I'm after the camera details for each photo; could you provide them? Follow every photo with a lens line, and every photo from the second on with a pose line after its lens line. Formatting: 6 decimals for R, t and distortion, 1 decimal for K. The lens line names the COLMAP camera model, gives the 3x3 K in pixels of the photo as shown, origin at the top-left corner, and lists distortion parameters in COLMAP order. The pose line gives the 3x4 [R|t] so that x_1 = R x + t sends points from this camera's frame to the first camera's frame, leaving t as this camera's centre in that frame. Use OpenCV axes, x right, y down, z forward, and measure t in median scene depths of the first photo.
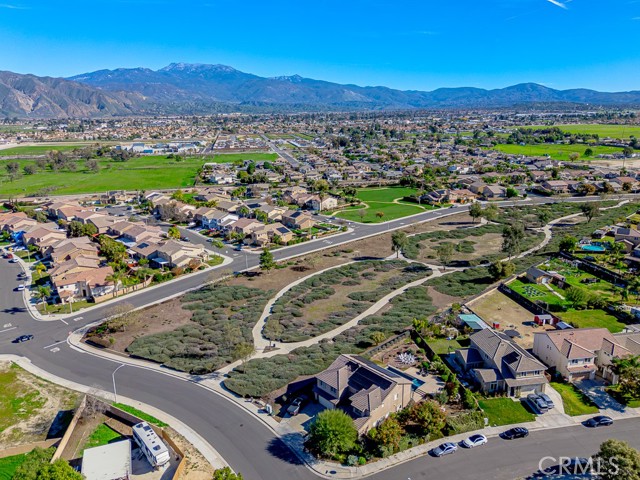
lens RADIAL K [[468.8, 0, 320.0], [0, 468.8, 240.0], [0, 0, 1]] dist [0.060777, -0.047891]
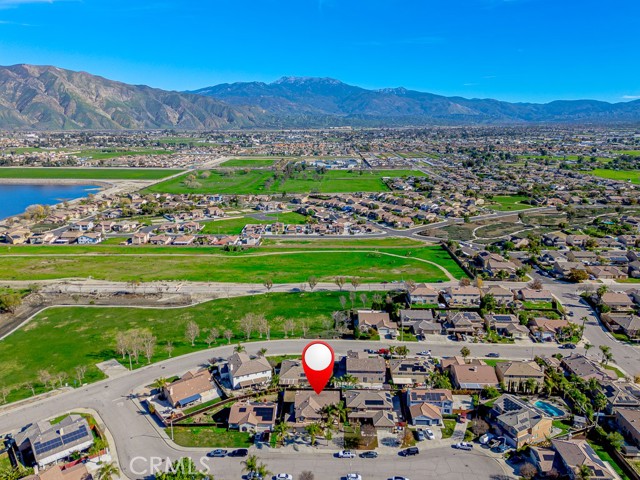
lens RADIAL K [[468.8, 0, 320.0], [0, 468.8, 240.0], [0, 0, 1]] dist [0.060777, -0.047891]
pose [[0.978738, 0.064583, -0.194683, -0.050689], [-0.068783, 0.997521, -0.014885, 0.032788], [0.193239, 0.027960, 0.980753, -0.221184]]
